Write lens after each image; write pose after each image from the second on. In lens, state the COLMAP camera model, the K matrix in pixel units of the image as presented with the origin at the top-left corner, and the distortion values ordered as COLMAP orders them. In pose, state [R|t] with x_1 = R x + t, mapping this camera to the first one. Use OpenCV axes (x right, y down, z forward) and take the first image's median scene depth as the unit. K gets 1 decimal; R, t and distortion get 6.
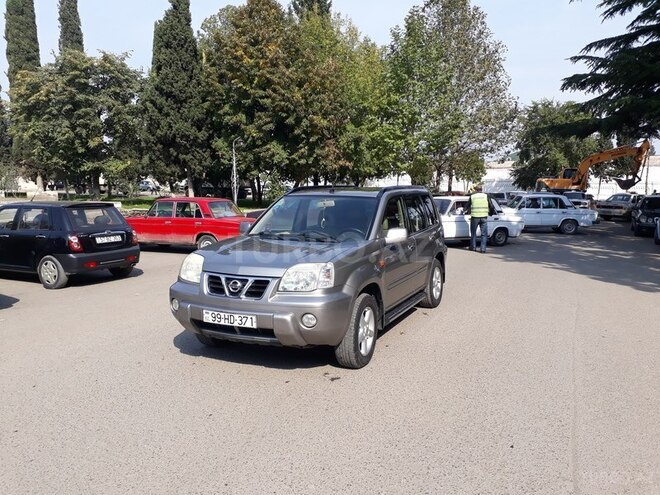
lens RADIAL K [[520.7, 0, 333.7], [0, 520.7, 249.8], [0, 0, 1]] dist [0.109545, -0.179749]
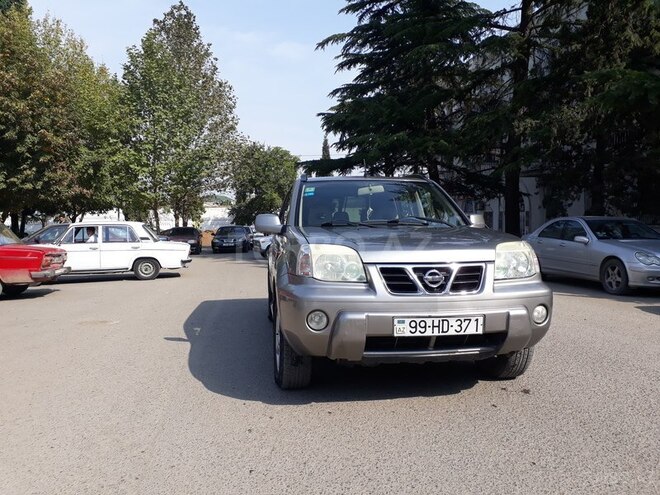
lens RADIAL K [[520.7, 0, 333.7], [0, 520.7, 249.8], [0, 0, 1]] dist [0.109545, -0.179749]
pose [[0.839748, -0.032577, 0.541998, -0.108347], [0.075971, 0.995429, -0.057875, 0.009999], [-0.537635, 0.089777, 0.838385, 0.079366]]
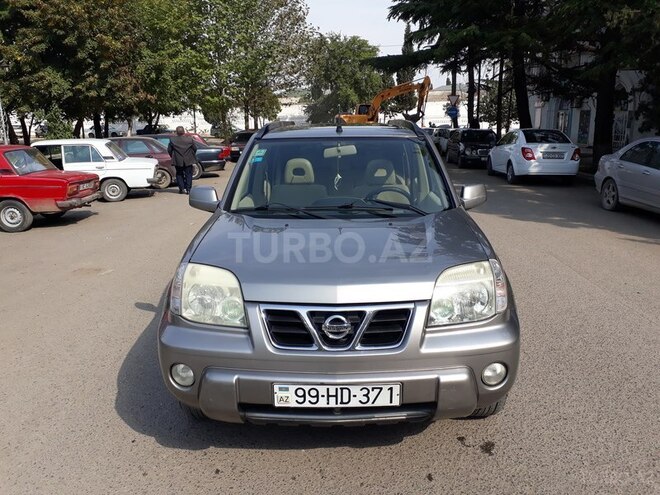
lens RADIAL K [[528.0, 0, 332.8], [0, 528.0, 249.0], [0, 0, 1]] dist [0.036323, -0.057650]
pose [[0.916452, -0.108595, 0.385128, -0.060982], [0.064876, 0.990060, 0.124791, -0.010867], [-0.394851, -0.089379, 0.914387, 0.088767]]
